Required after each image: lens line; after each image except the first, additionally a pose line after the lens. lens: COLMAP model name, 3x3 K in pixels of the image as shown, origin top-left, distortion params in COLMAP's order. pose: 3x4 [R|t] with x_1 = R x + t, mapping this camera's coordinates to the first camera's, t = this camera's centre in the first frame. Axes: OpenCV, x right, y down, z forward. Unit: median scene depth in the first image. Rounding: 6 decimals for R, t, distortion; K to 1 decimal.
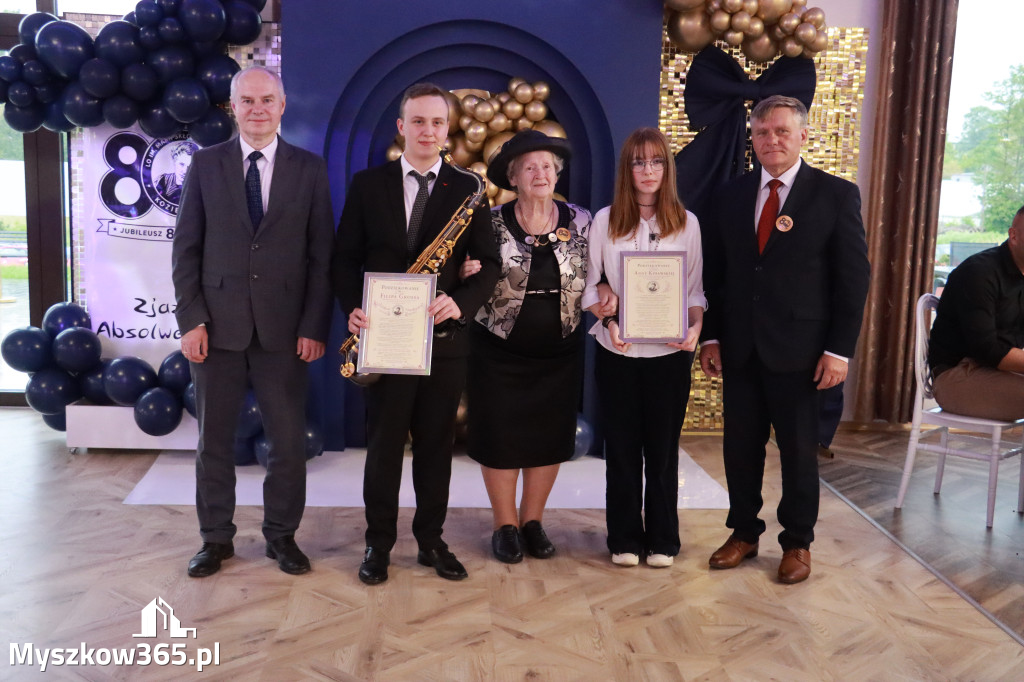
lens RADIAL K [[1212.6, 0, 512.0], [0, 1212.6, 341.0], [0, 0, 1]] dist [0.014340, 0.210481]
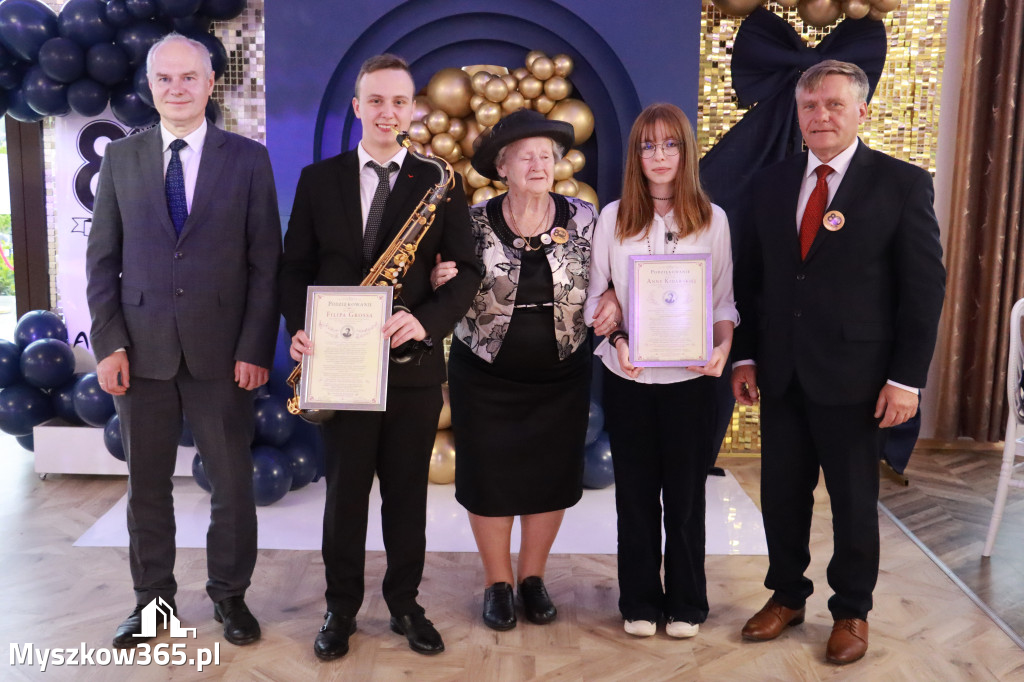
lens RADIAL K [[1212.6, 0, 512.0], [0, 1212.6, 341.0], [0, 0, 1]] dist [0.014340, 0.210481]
pose [[0.997366, -0.003695, -0.072441, 0.068431], [0.004592, 0.999915, 0.012226, -0.026266], [0.072389, -0.012527, 0.997298, 0.173036]]
